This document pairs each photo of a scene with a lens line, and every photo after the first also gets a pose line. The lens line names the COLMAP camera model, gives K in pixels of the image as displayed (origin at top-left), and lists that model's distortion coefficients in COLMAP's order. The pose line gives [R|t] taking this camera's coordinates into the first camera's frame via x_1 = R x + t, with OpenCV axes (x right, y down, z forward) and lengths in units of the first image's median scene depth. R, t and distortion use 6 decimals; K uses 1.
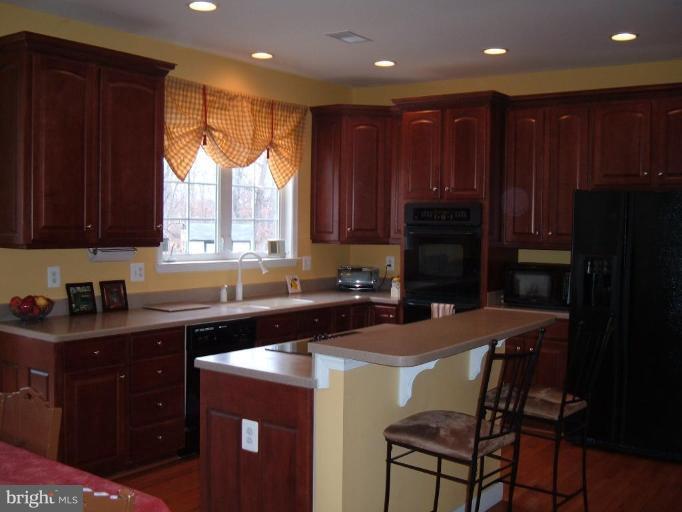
lens RADIAL K [[754.1, 0, 341.0], [0, 754.1, 256.0], [0, 0, 1]] dist [-0.083029, 0.026049]
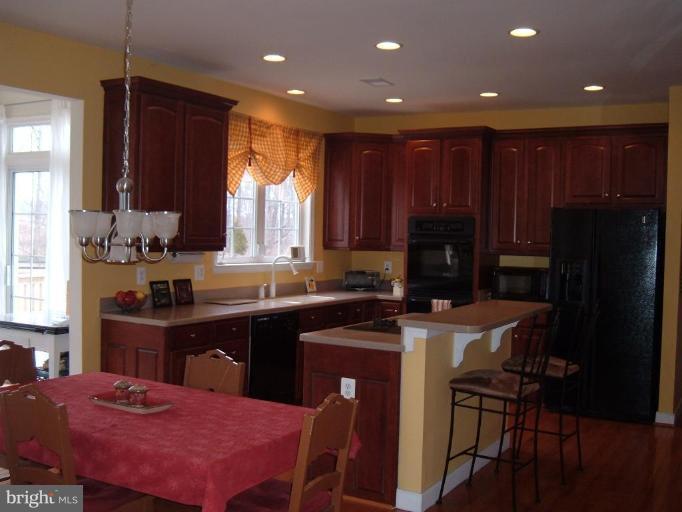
lens RADIAL K [[754.1, 0, 341.0], [0, 754.1, 256.0], [0, 0, 1]] dist [-0.083029, 0.026049]
pose [[0.995248, 0.004210, 0.097283, -0.147976], [-0.003037, 0.999921, -0.012207, 0.008463], [-0.097327, 0.011854, 0.995182, -0.195522]]
